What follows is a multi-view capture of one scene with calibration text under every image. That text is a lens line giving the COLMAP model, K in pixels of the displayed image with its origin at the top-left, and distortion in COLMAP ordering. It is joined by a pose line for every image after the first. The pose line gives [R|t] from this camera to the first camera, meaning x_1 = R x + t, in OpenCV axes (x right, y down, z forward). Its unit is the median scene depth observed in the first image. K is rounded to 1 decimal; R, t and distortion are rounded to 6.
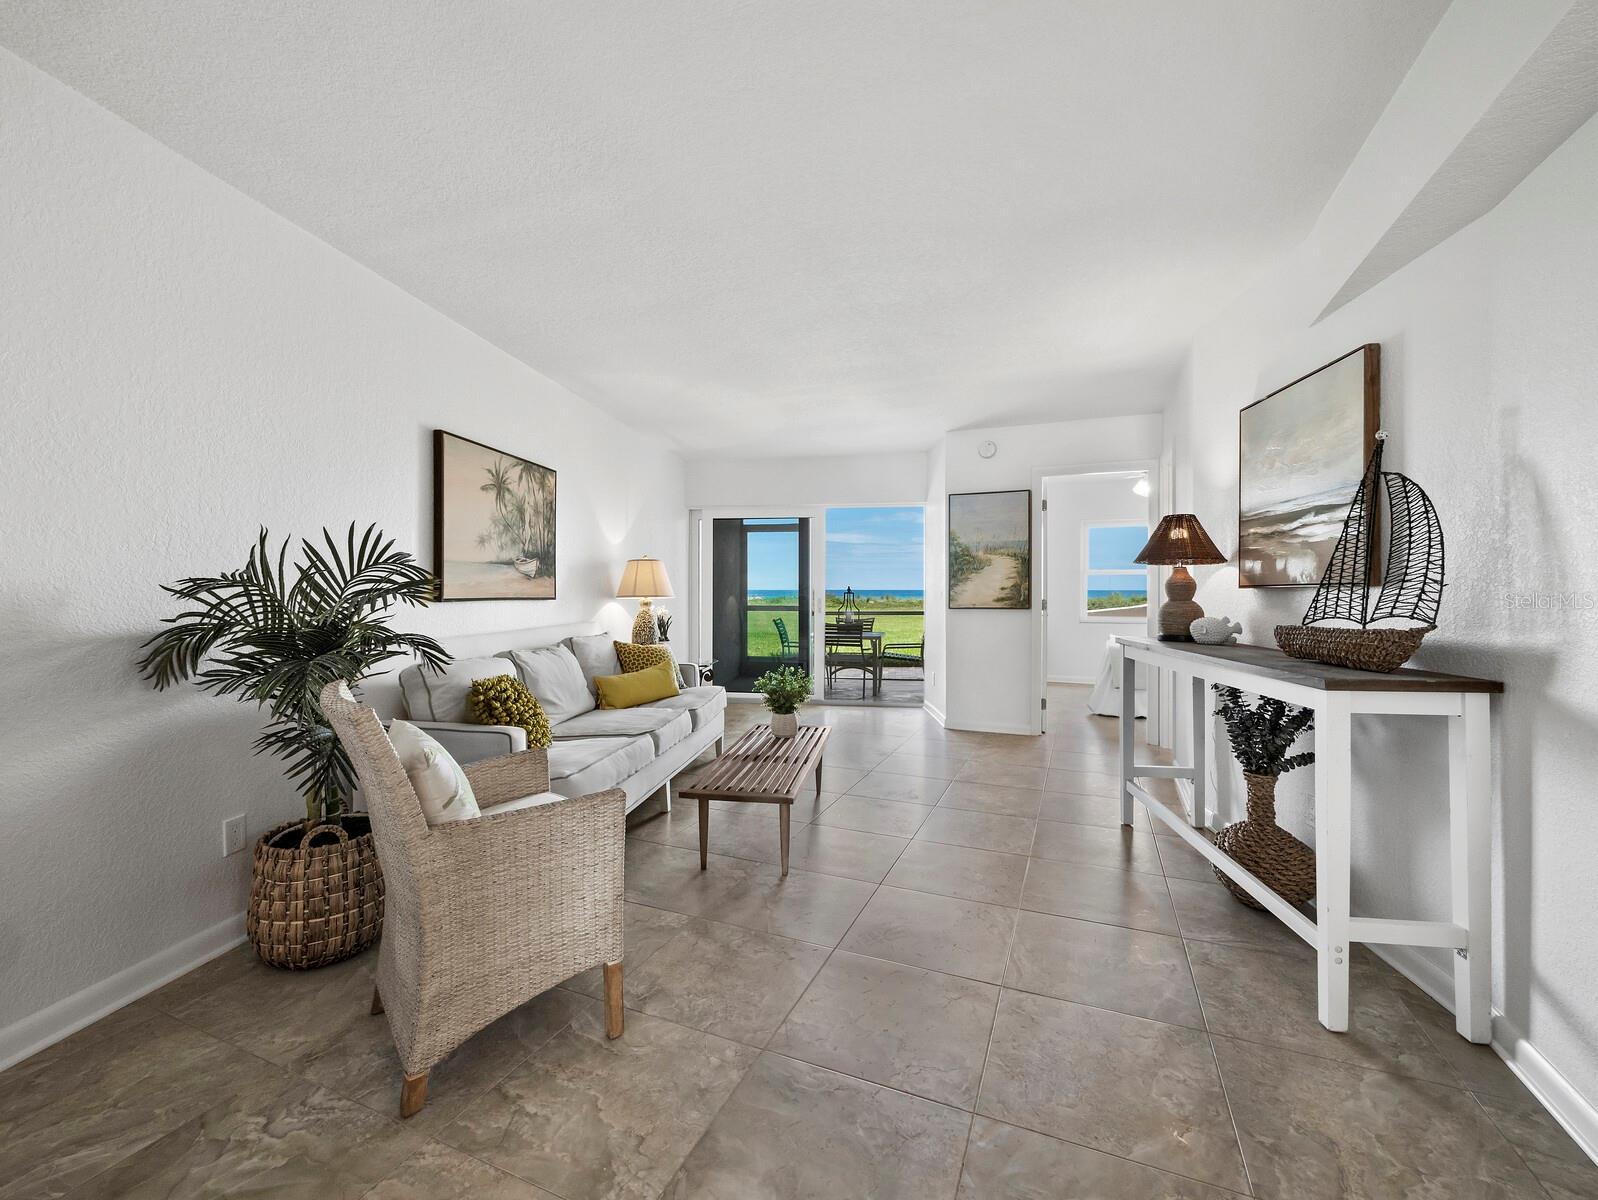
lens RADIAL K [[670.9, 0, 805.4], [0, 670.9, 590.1], [0, 0, 1]] dist [-0.001292, -0.000099]
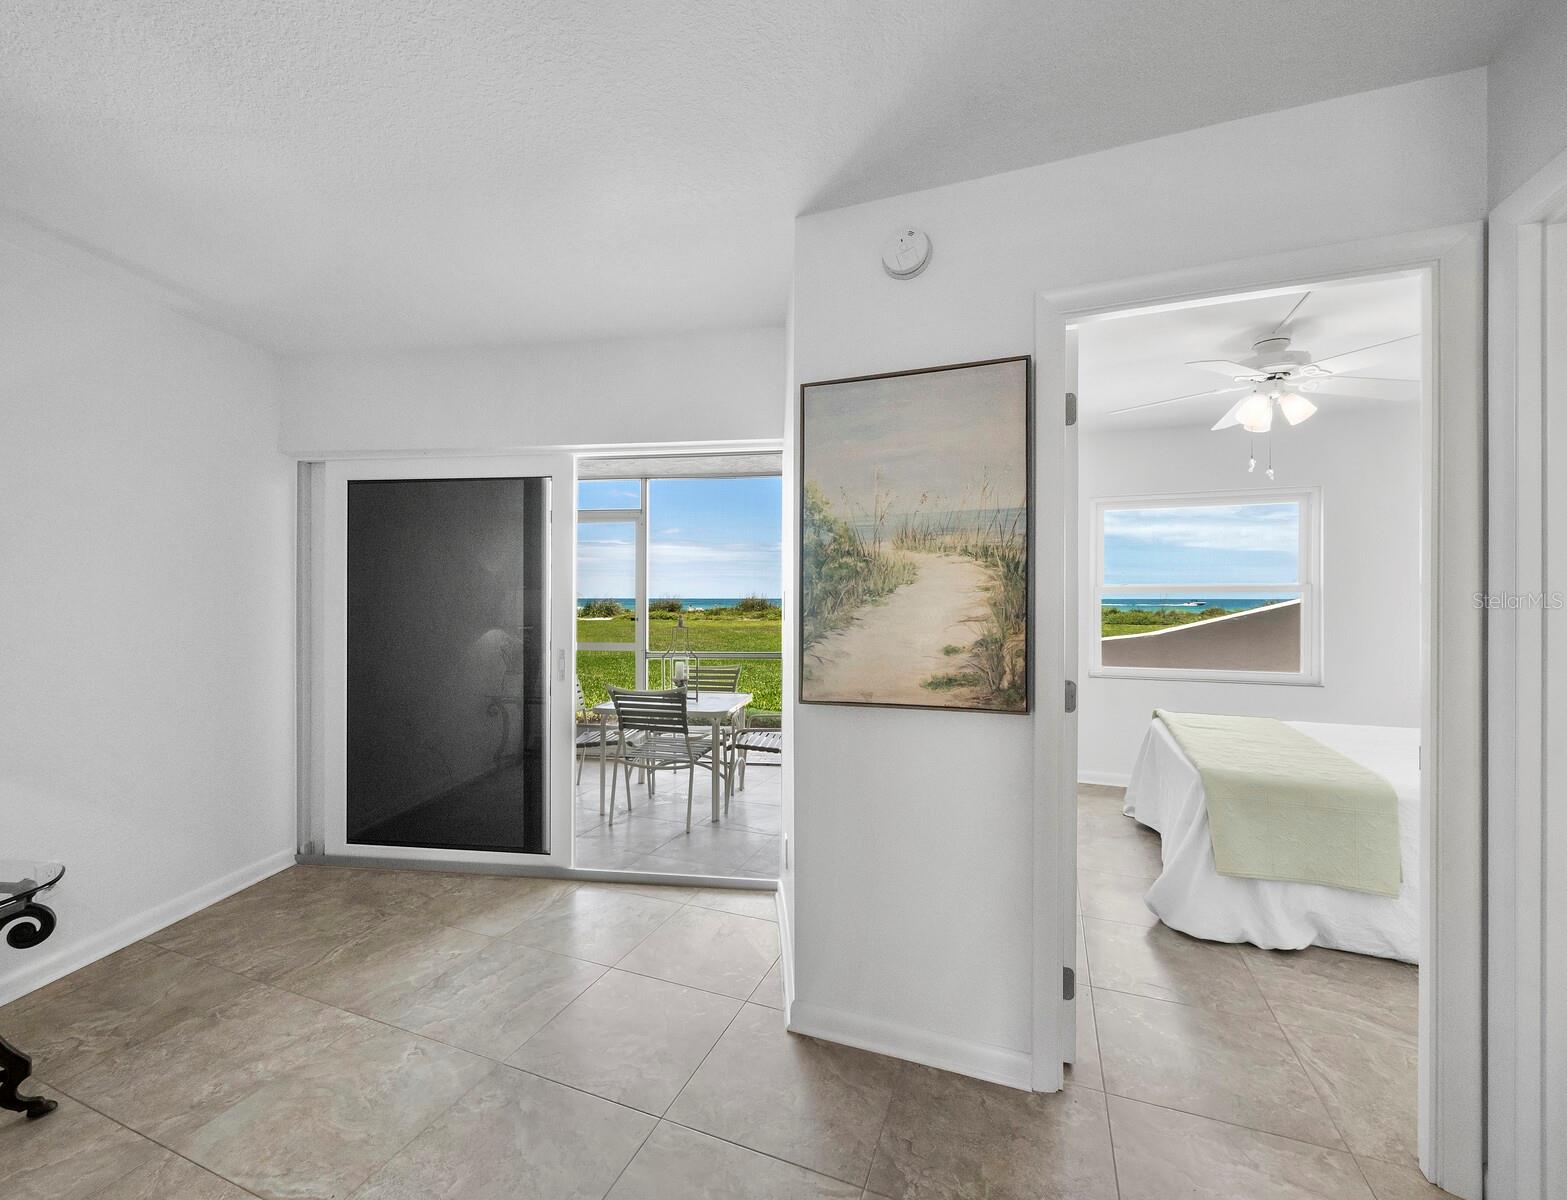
lens RADIAL K [[656.7, 0, 783.5], [0, 656.7, 600.0], [0, 0, 1]] dist [0.000059, 0.000079]
pose [[0.999973, -0.000271, 0.007346, 0.363704], [0.000261, 0.999999, 0.001396, -0.049674], [-0.007347, -0.001394, 0.999972, 1.169690]]
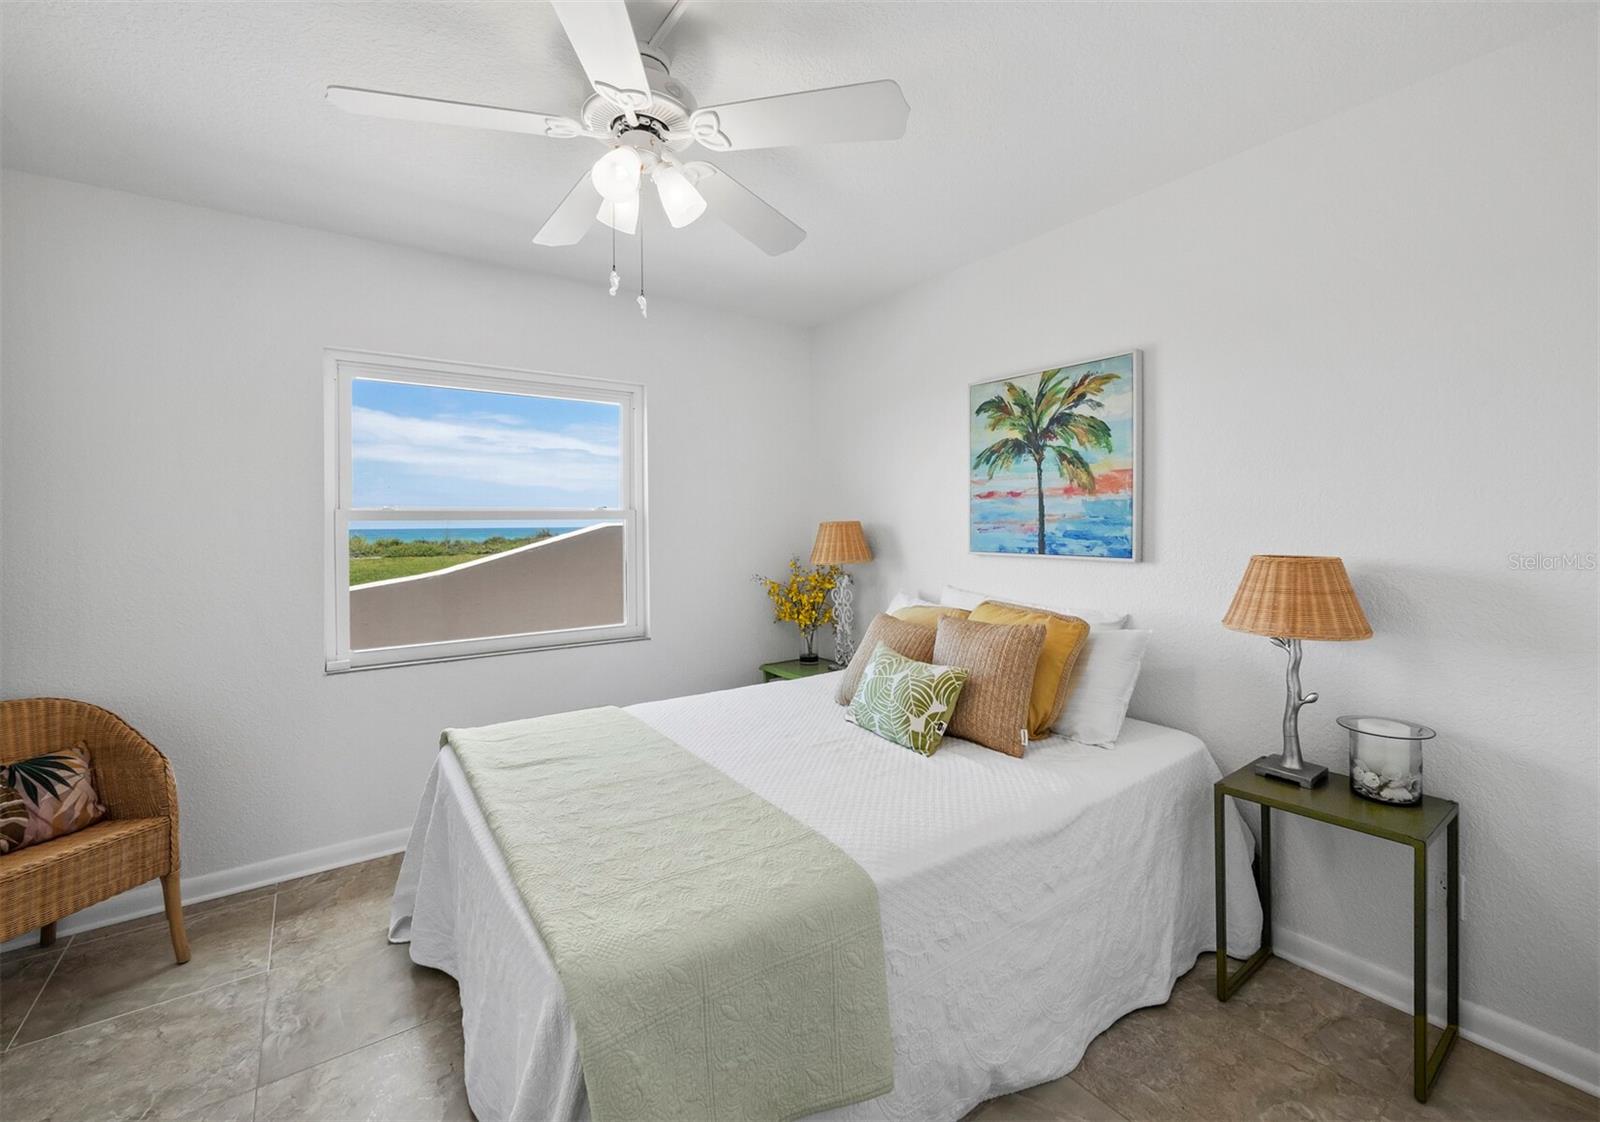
lens RADIAL K [[673.0, 0, 801.5], [0, 673.0, 533.6], [0, 0, 1]] dist [0.002545, 0.000188]
pose [[0.527589, -0.015631, 0.849356, 0.686257], [0.009798, 0.999876, 0.012315, -0.053405], [-0.849443, 0.001824, 0.527677, 1.730766]]
